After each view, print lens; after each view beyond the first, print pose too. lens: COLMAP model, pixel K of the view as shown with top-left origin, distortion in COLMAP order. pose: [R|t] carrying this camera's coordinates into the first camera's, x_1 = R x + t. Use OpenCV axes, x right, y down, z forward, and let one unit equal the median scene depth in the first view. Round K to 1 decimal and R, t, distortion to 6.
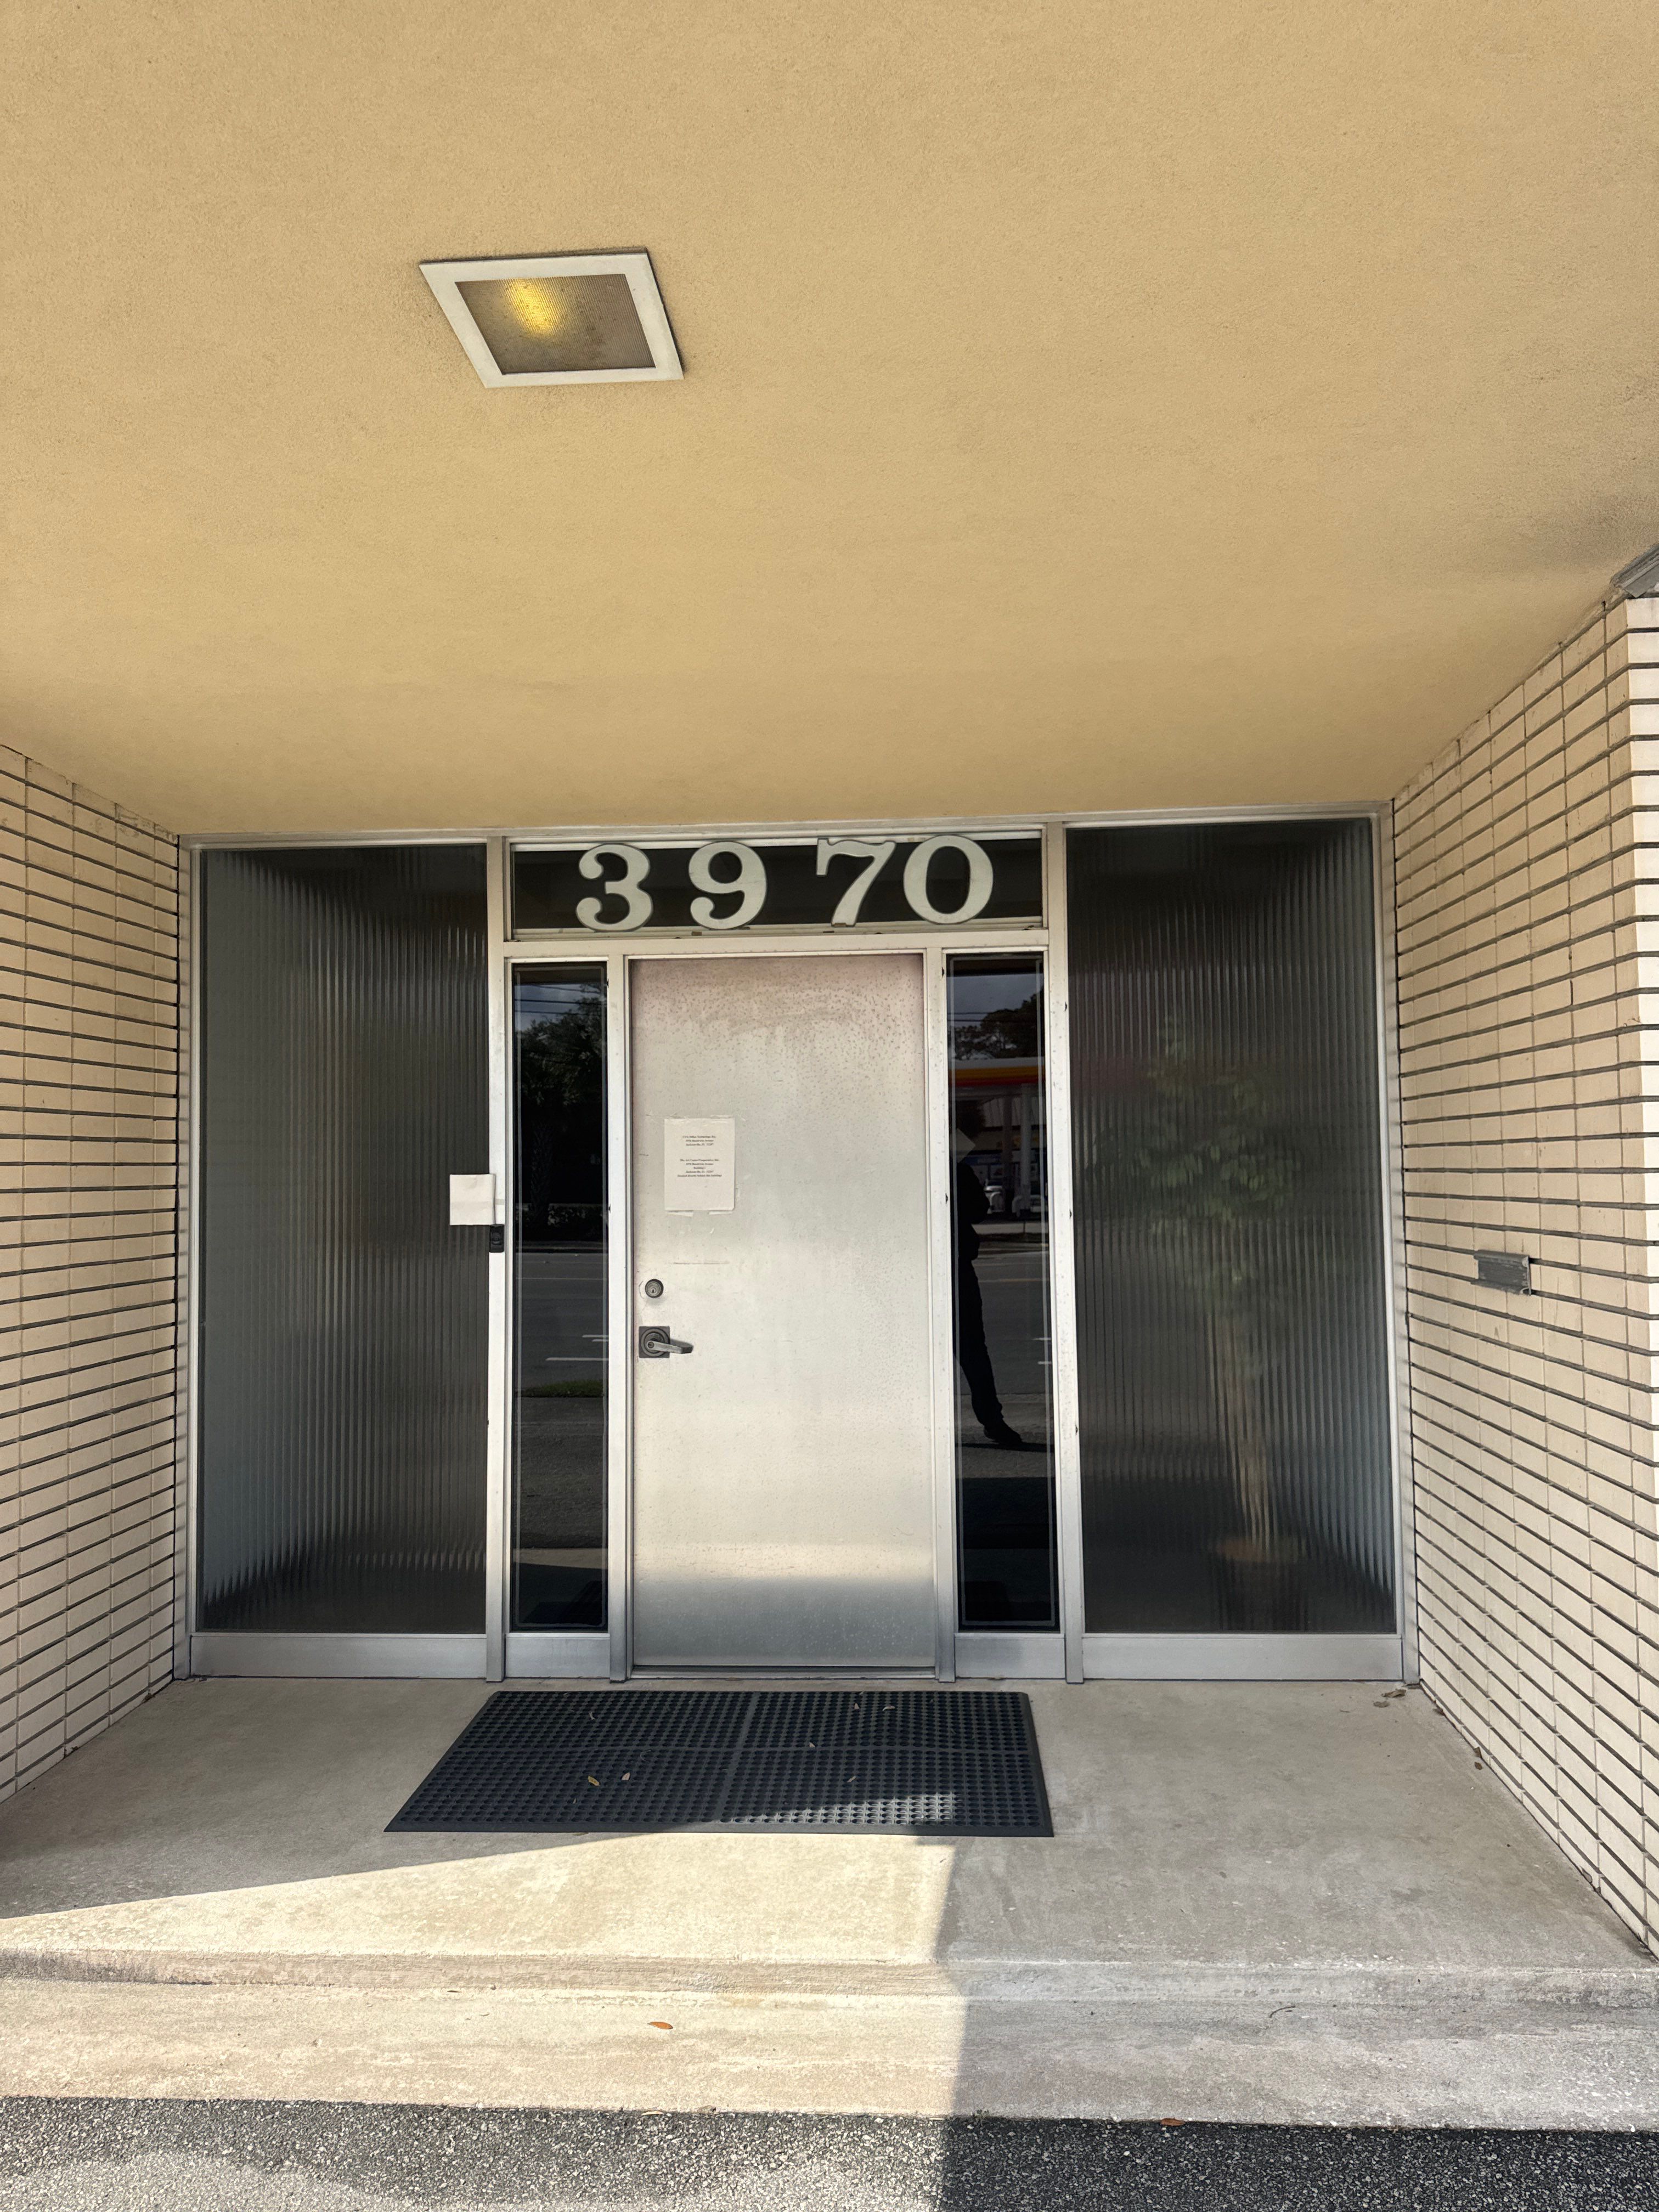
lens RADIAL K [[1558.8, 0, 829.5], [0, 1558.8, 1106.0], [0, 0, 1]] dist [0.085167, -0.104077]
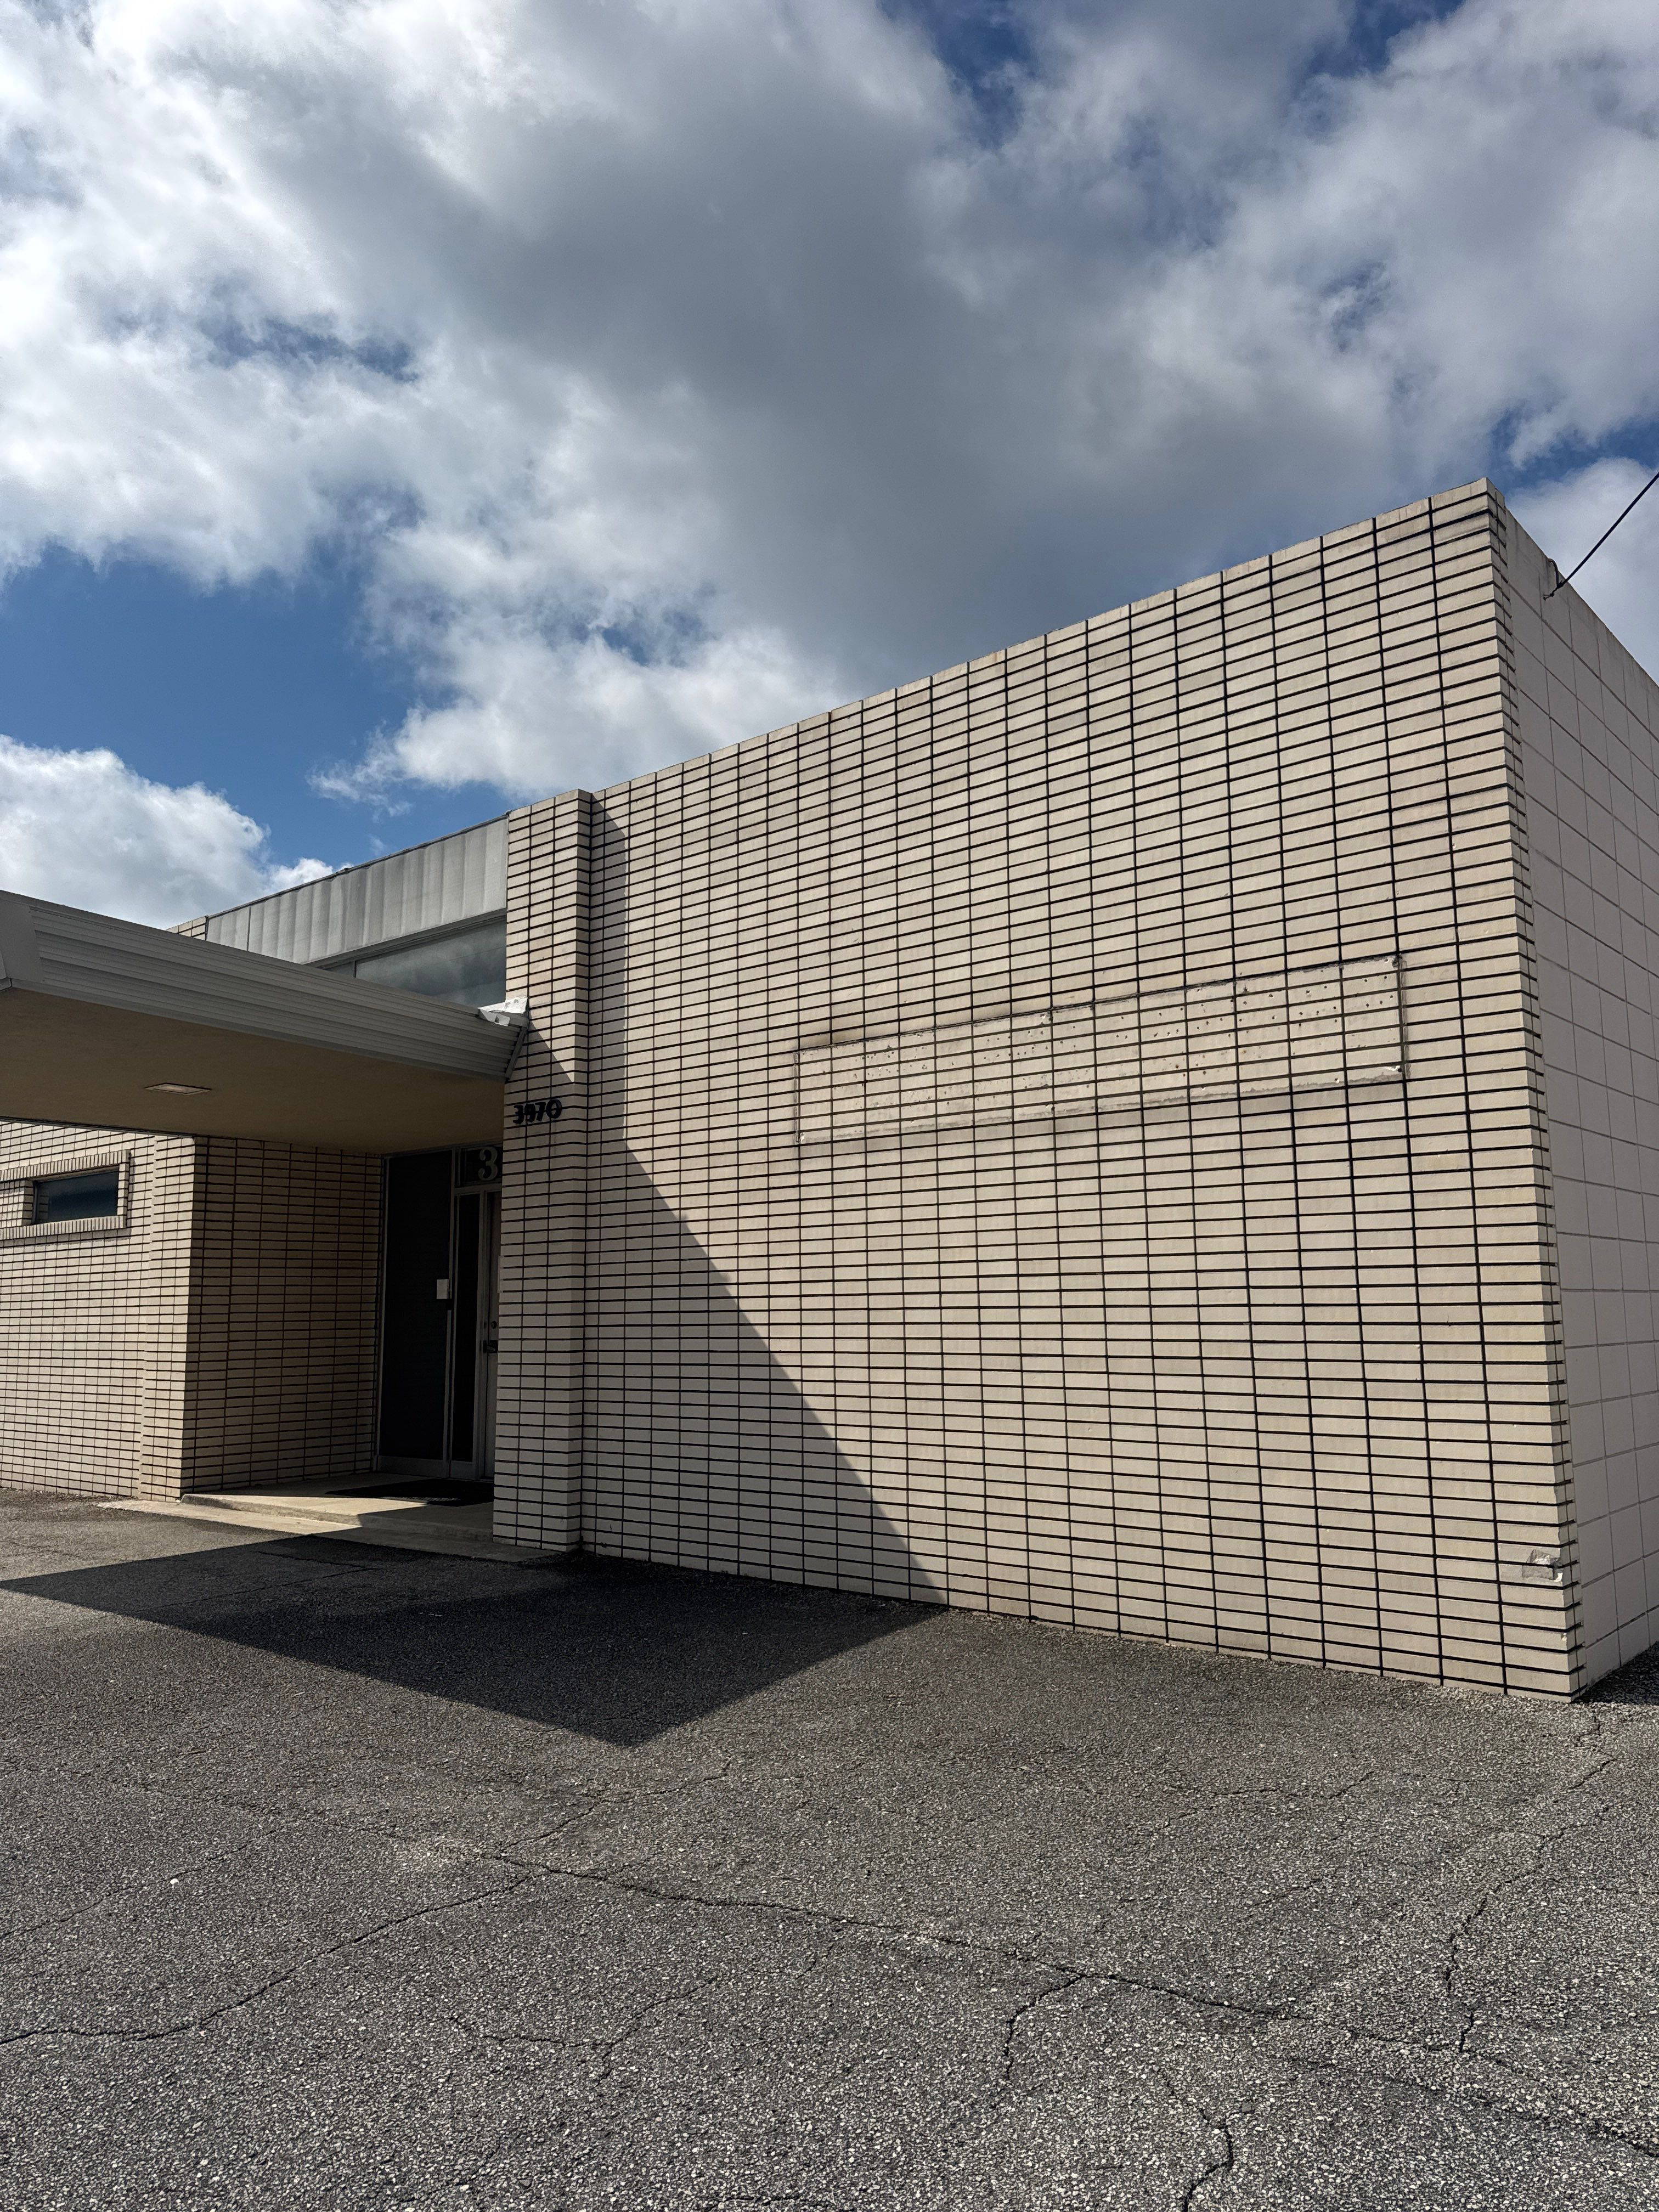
lens RADIAL K [[1558.8, 0, 829.5], [0, 1558.8, 1106.0], [0, 0, 1]] dist [0.085167, -0.104077]
pose [[0.796781, -0.079234, -0.599051, 1.818451], [0.027798, 0.995123, -0.094648, 0.021176], [0.603628, 0.058762, 0.795098, -0.668767]]
